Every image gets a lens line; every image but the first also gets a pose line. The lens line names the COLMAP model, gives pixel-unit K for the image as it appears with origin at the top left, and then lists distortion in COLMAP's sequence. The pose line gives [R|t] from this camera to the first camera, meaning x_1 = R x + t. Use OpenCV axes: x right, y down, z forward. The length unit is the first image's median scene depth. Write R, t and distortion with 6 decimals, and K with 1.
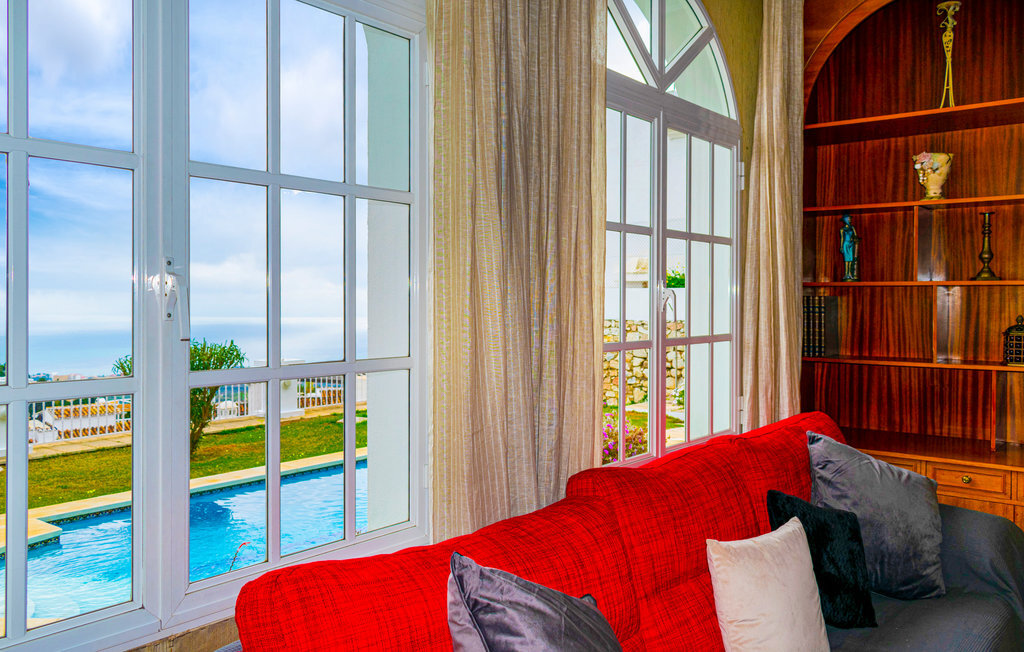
lens RADIAL K [[830.4, 0, 513.0], [0, 830.4, 304.0], [0, 0, 1]] dist [0.014657, 0.008698]
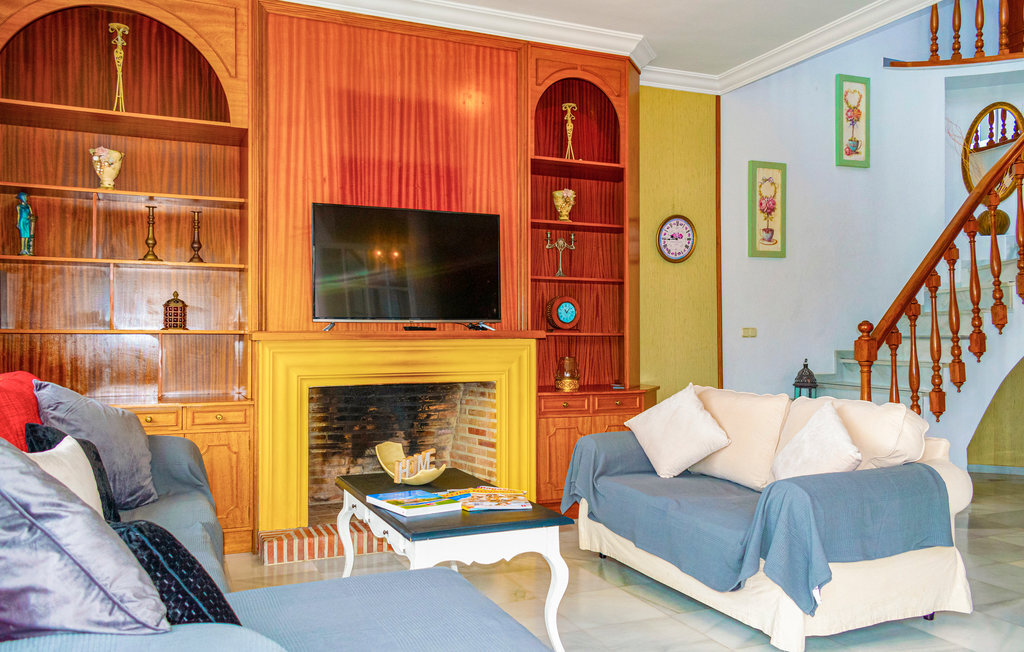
lens RADIAL K [[805.1, 0, 510.6], [0, 805.1, 339.1], [0, 0, 1]] dist [0.003479, 0.006736]
pose [[0.468931, 0.000064, 0.883235, -0.223243], [0.004645, 0.999986, -0.002539, 0.087650], [-0.883223, 0.005293, 0.468924, -0.018684]]
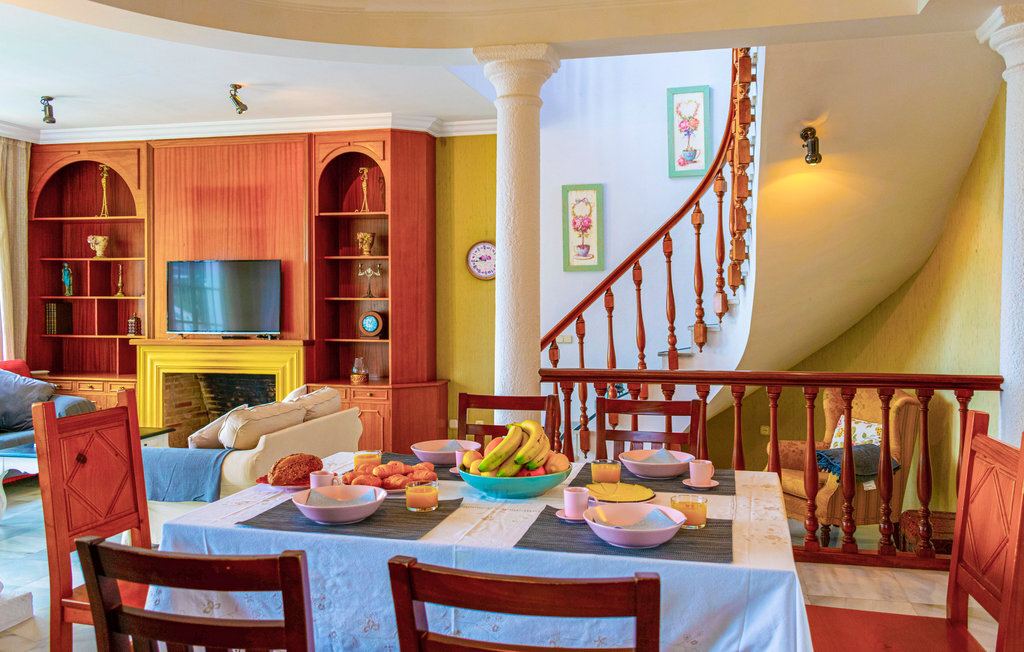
lens RADIAL K [[830.4, 0, 513.0], [0, 830.4, 304.0], [0, 0, 1]] dist [0.014657, 0.008698]
pose [[0.900094, -0.004559, 0.435672, 0.527071], [0.002215, 0.999980, 0.005890, -0.018855], [-0.435690, -0.004336, 0.900086, -1.333172]]
